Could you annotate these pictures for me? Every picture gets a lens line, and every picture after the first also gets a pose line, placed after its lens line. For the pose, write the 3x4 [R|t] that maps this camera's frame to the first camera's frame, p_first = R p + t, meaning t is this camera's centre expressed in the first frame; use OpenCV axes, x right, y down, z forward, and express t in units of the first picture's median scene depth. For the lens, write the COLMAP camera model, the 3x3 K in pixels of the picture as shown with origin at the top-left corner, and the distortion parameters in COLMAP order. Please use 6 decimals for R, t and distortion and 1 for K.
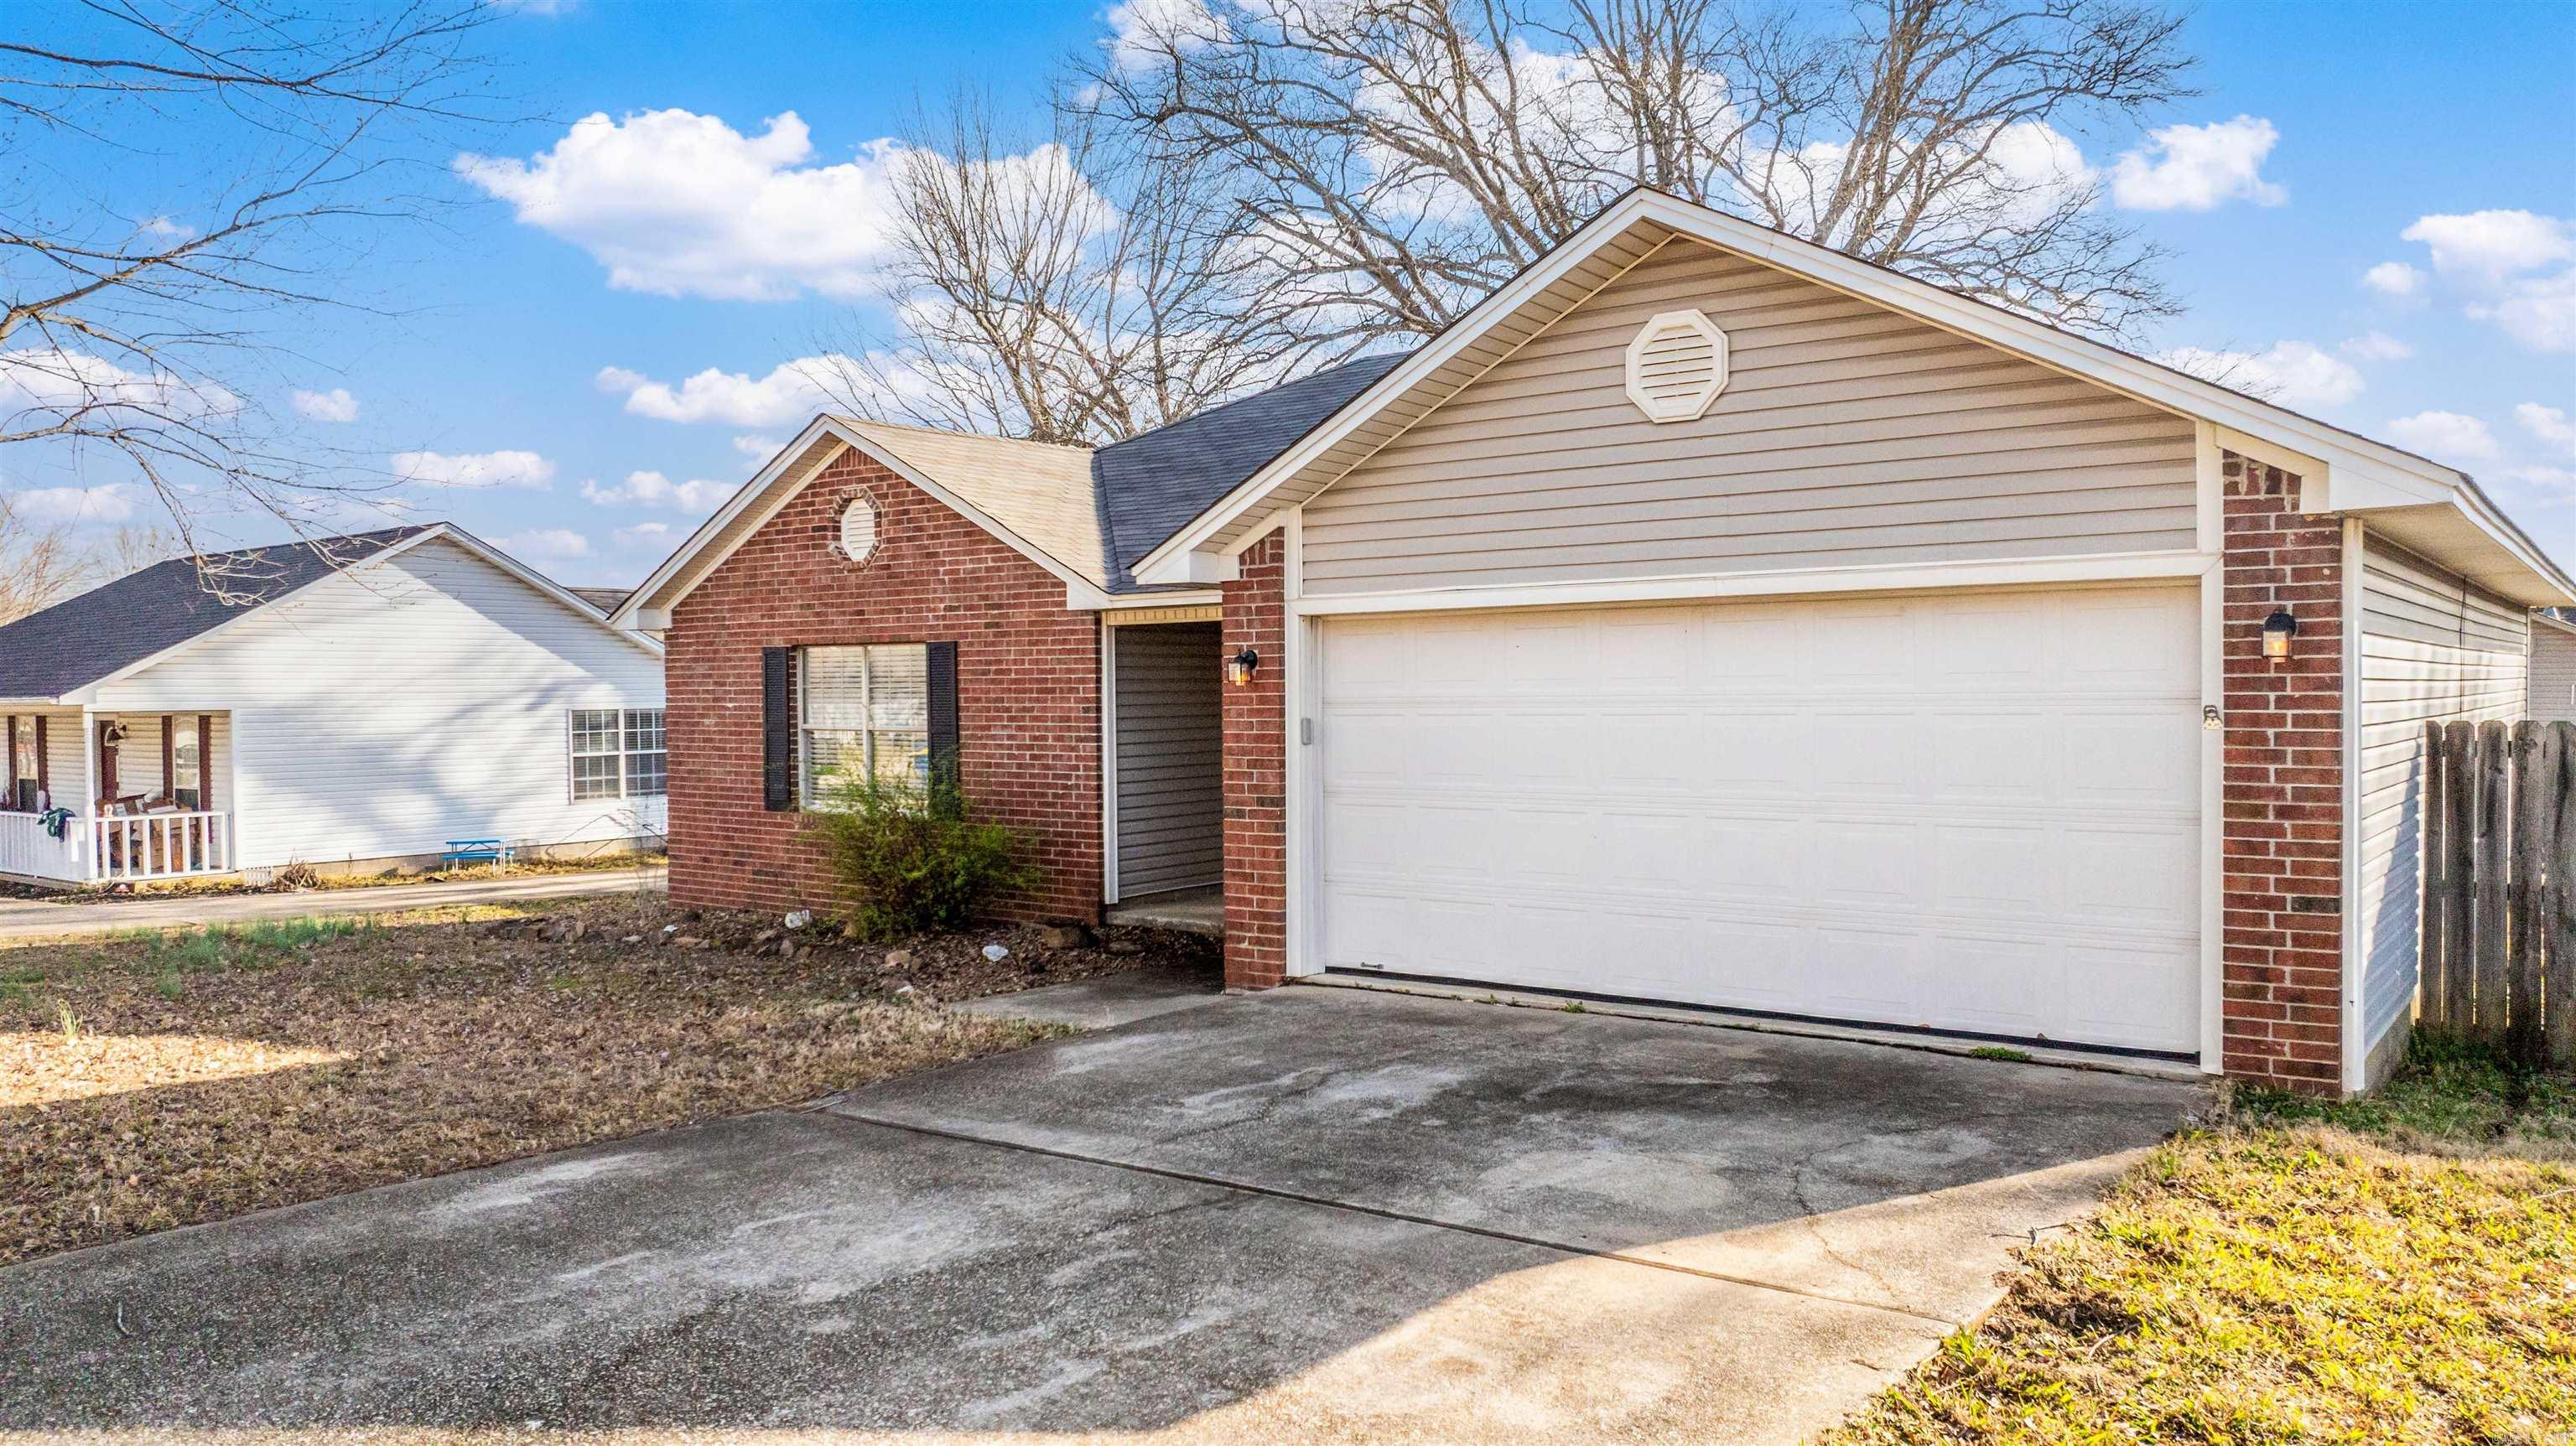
lens RADIAL K [[1804.0, 0, 1312.5], [0, 1804.0, 720.2], [0, 0, 1]] dist [-0.017840, -0.000807]
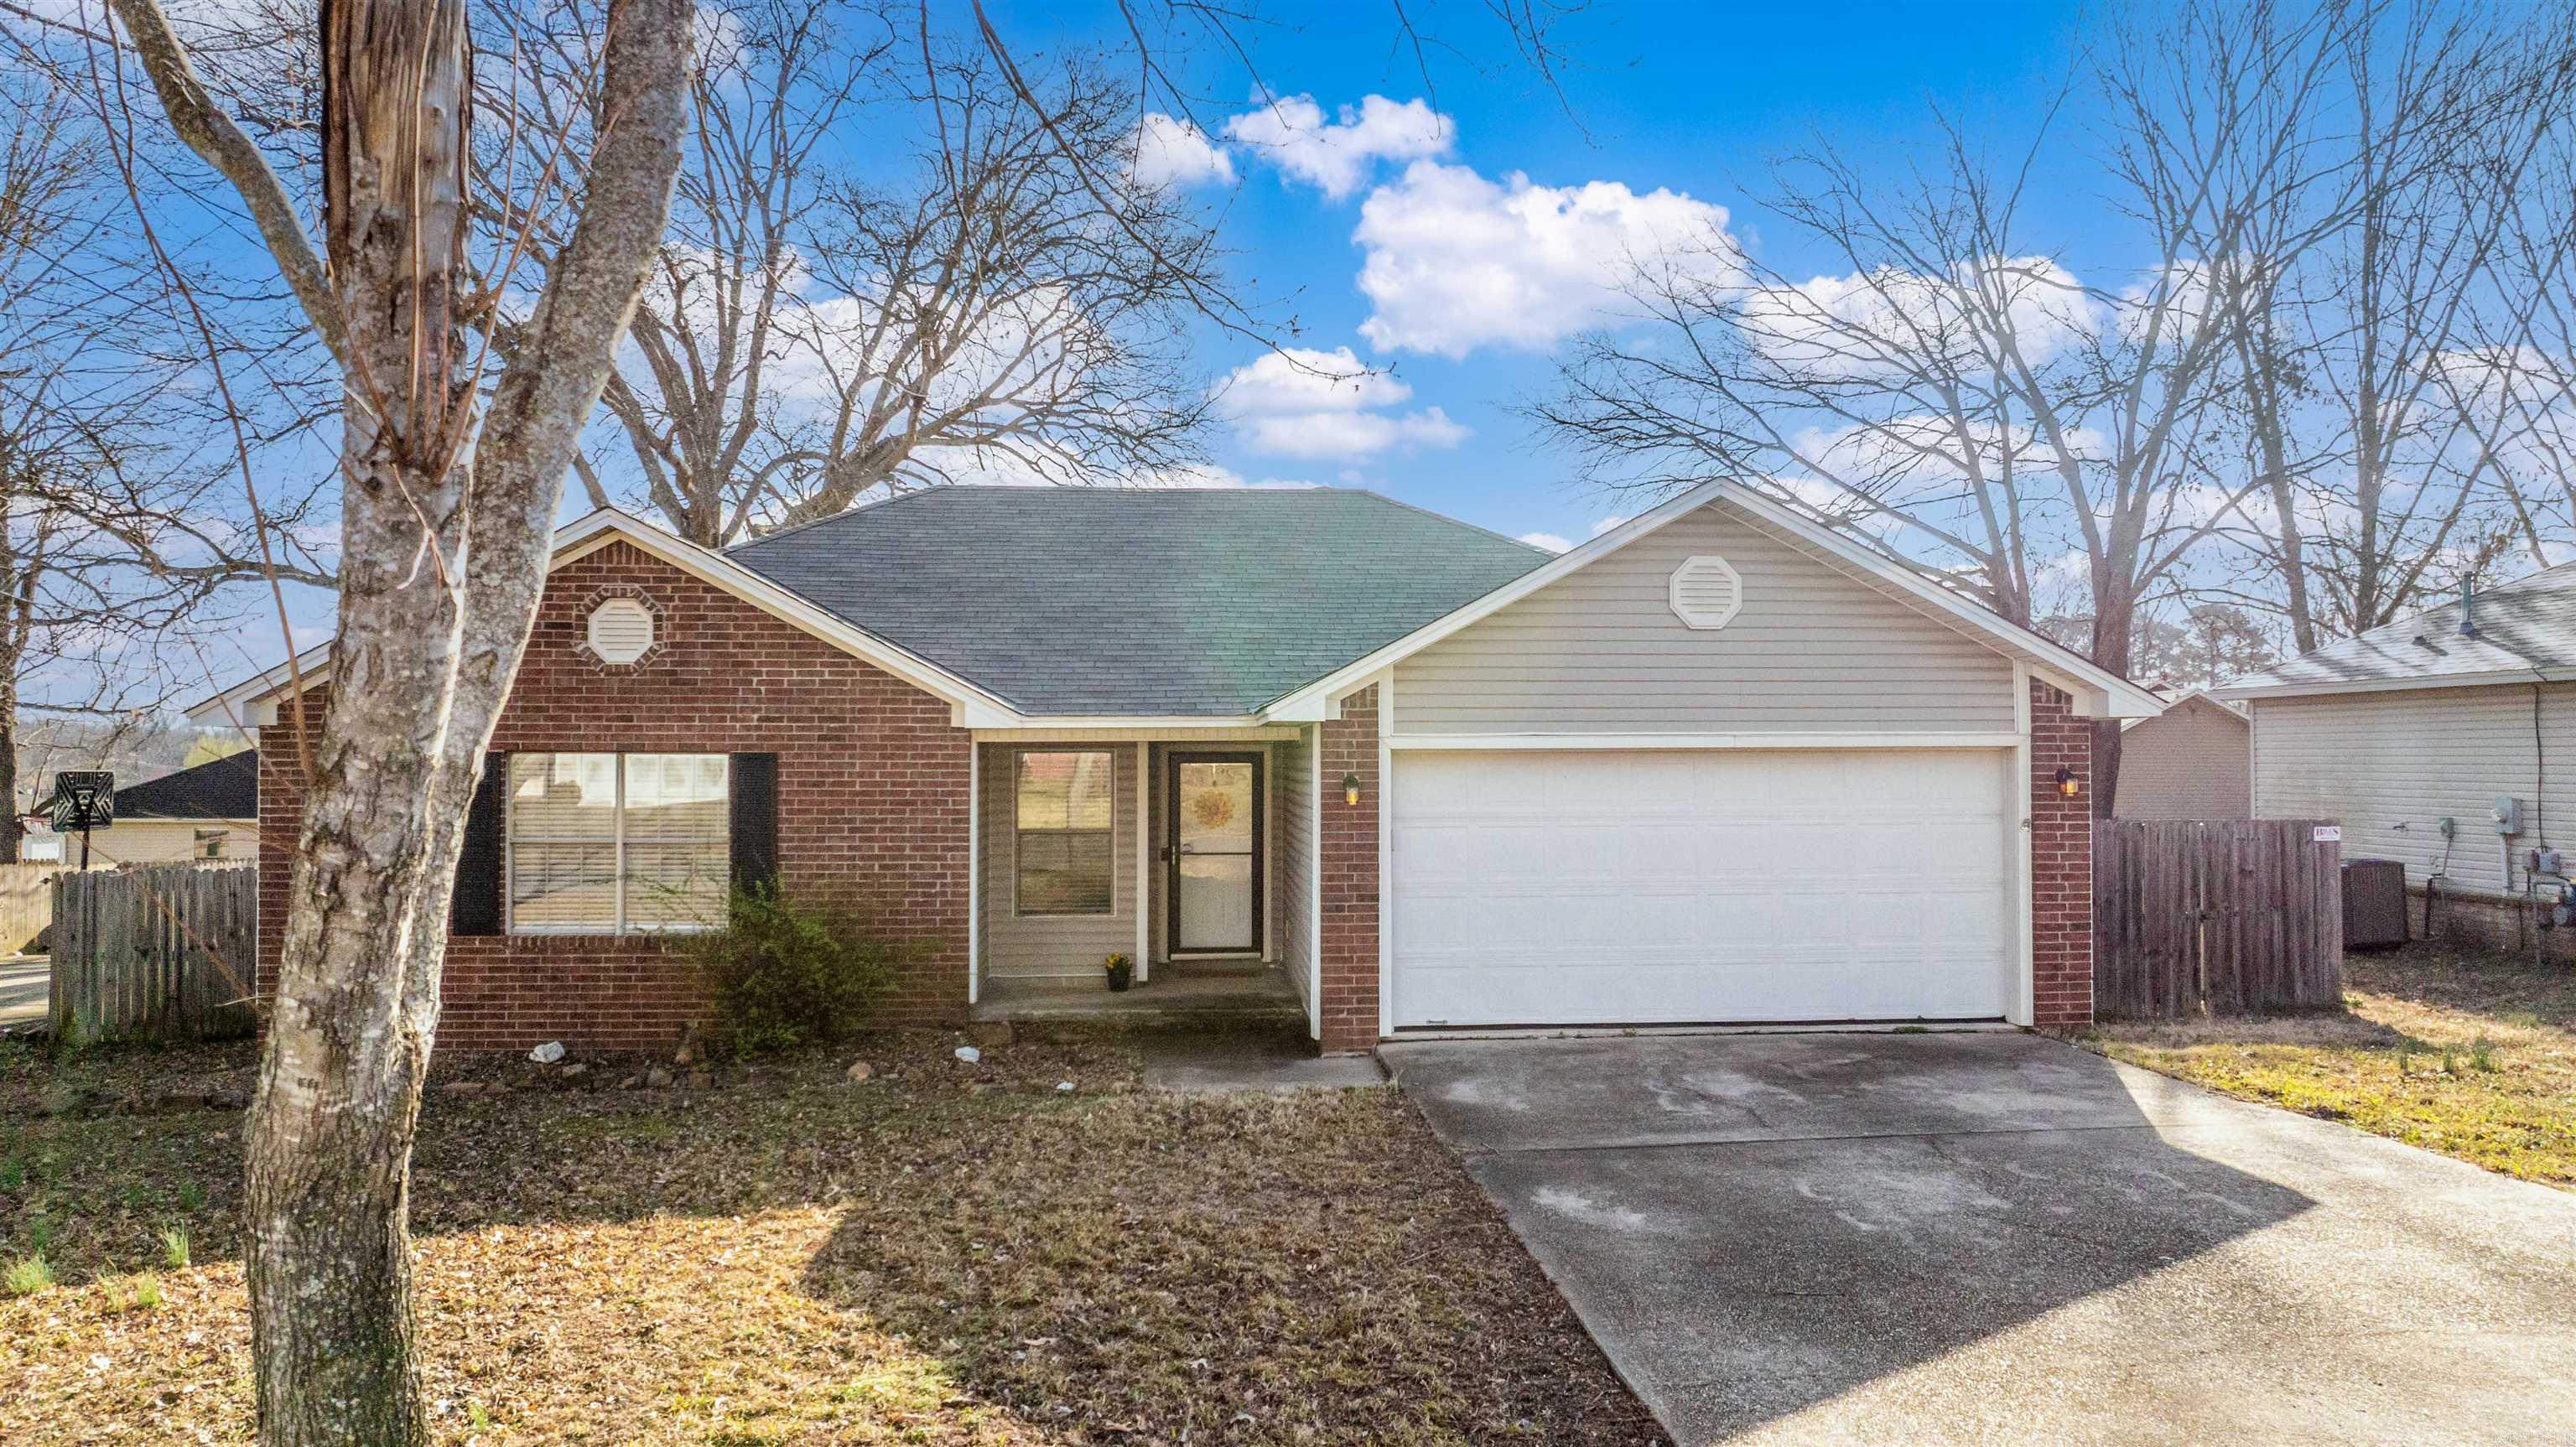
lens RADIAL K [[1804.1, 0, 1312.5], [0, 1804.1, 720.7], [0, 0, 1]] dist [-0.017840, -0.000807]
pose [[0.753961, 0.021875, 0.656555, -0.862520], [0.005793, 0.999185, -0.039943, -0.027386], [-0.656893, 0.033919, 0.753220, 0.078592]]
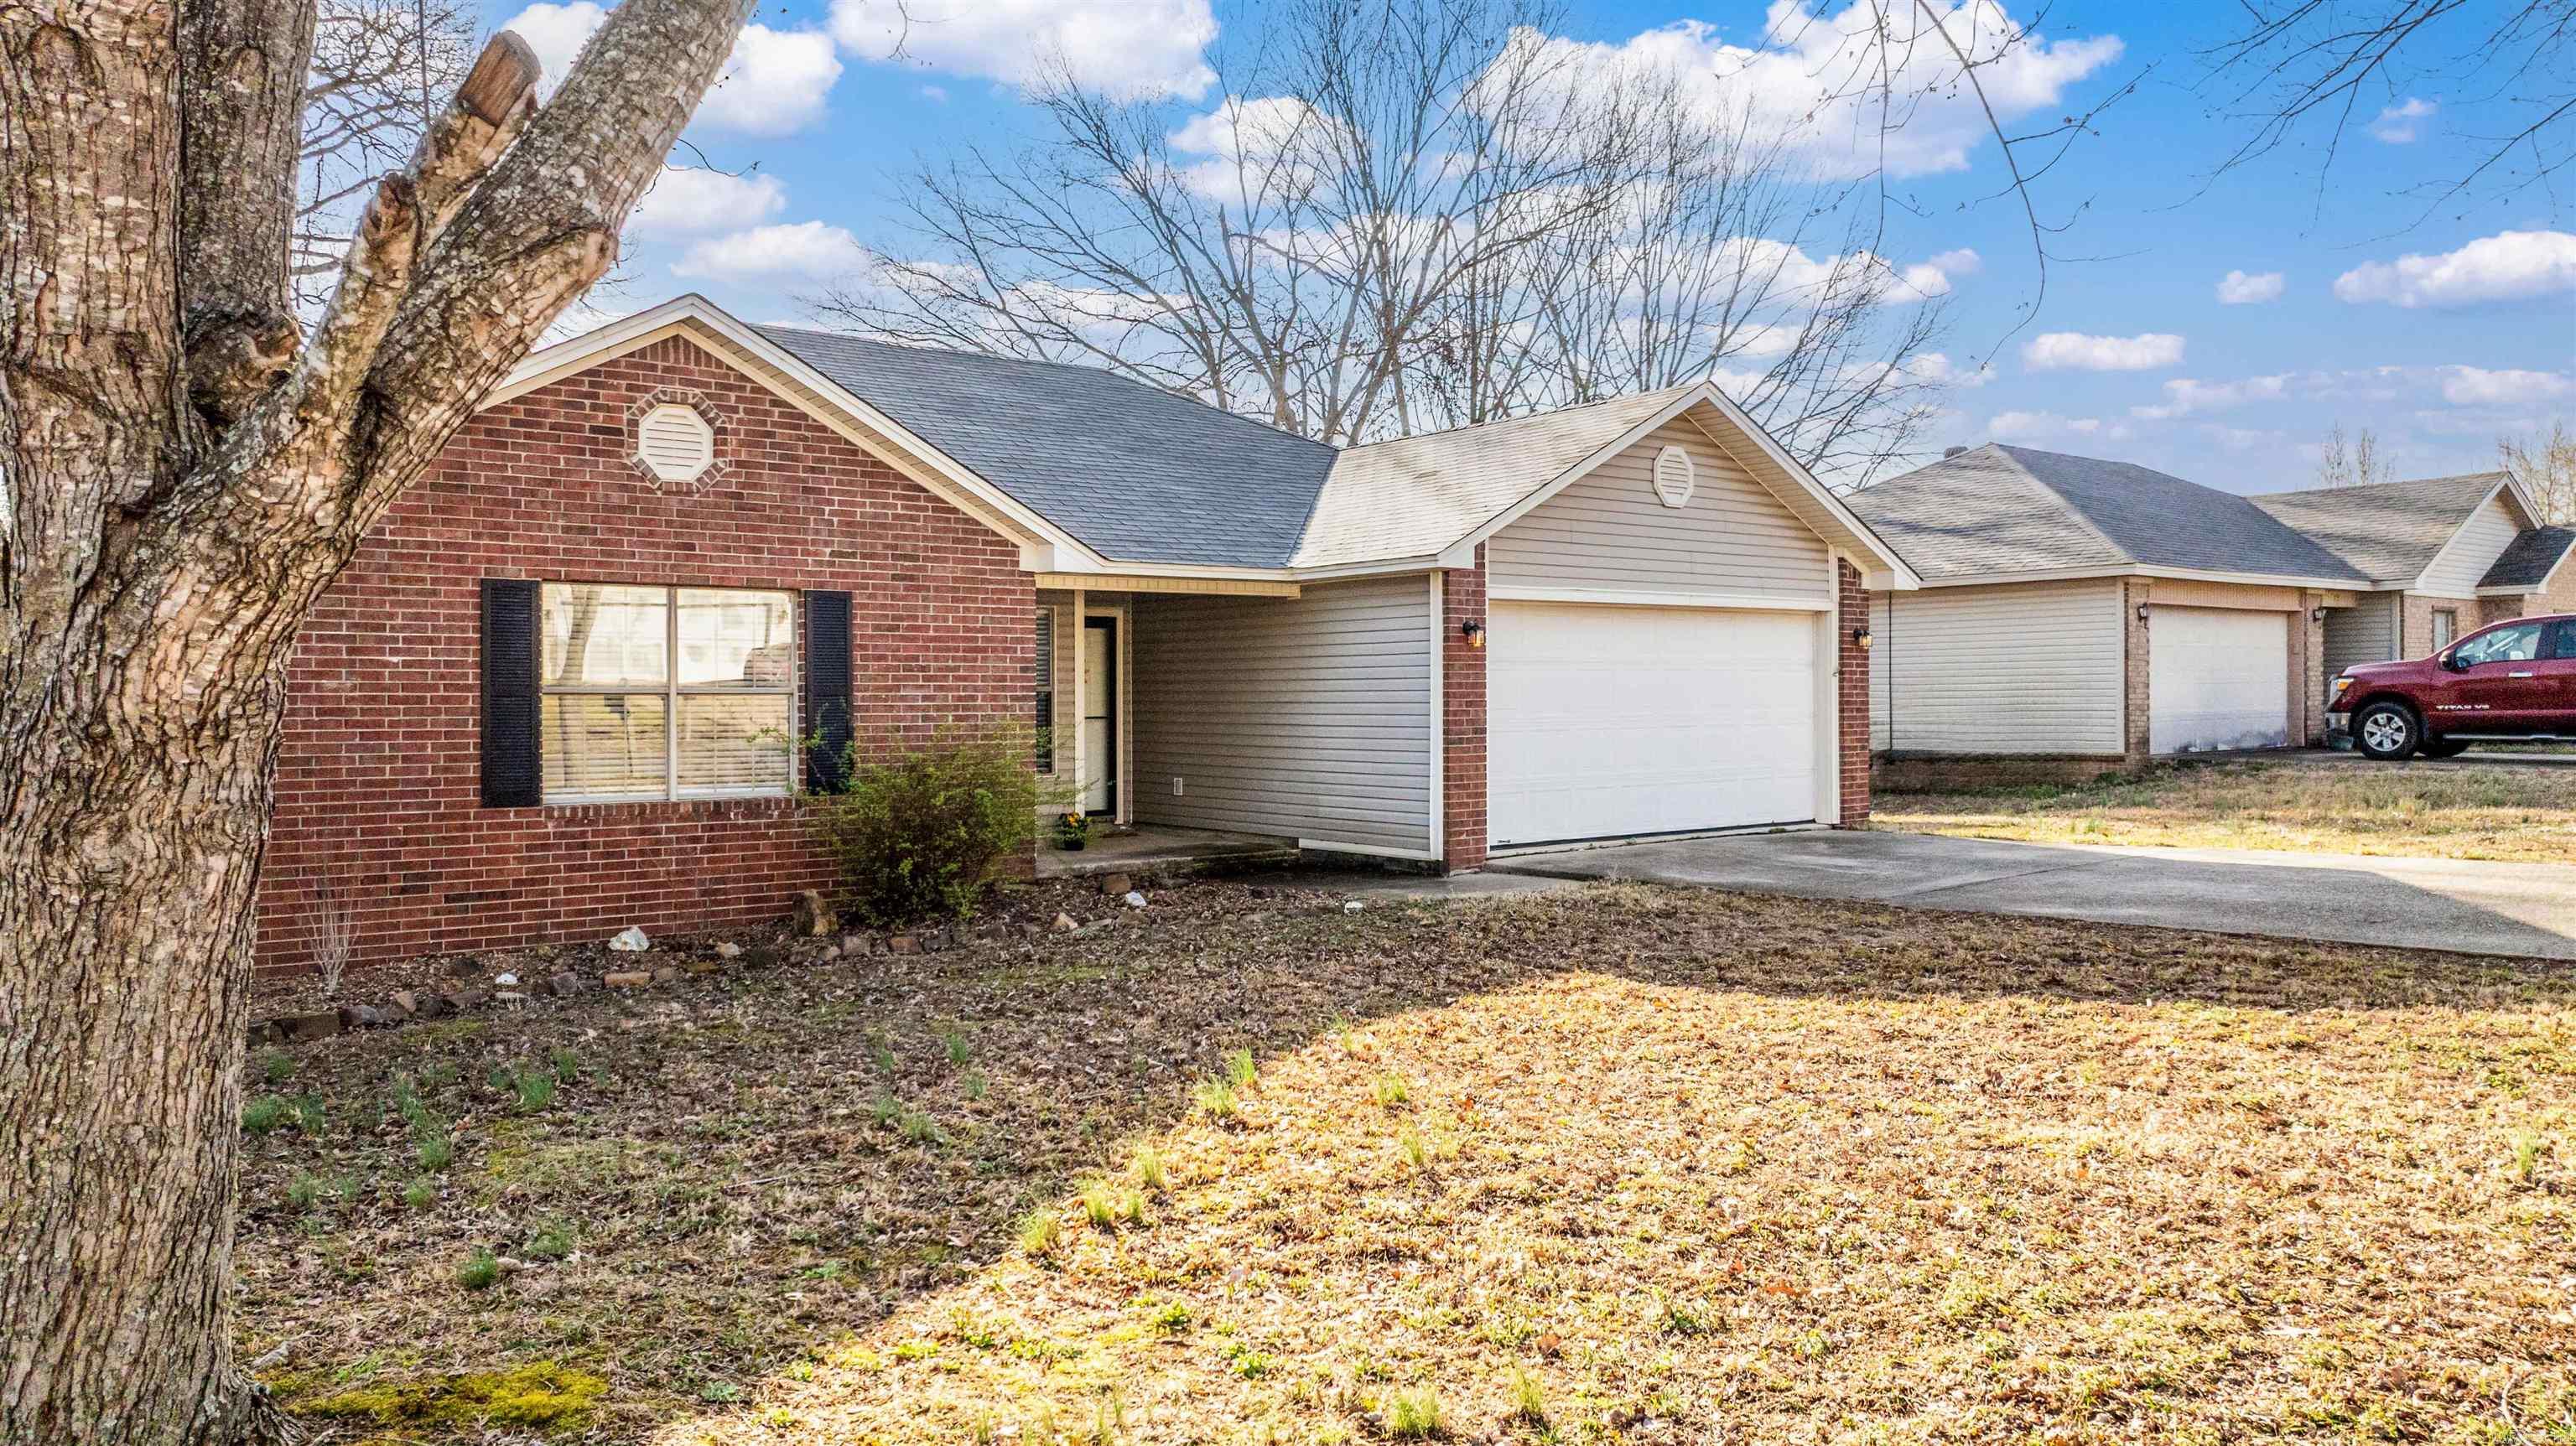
lens RADIAL K [[1804.0, 0, 1312.5], [0, 1804.0, 720.2], [0, 0, 1]] dist [-0.017840, -0.000807]
pose [[0.243960, -0.005500, 0.969770, -1.385457], [0.021145, 0.999776, 0.000351, 0.033455], [-0.969555, 0.020420, 0.244022, 0.772222]]
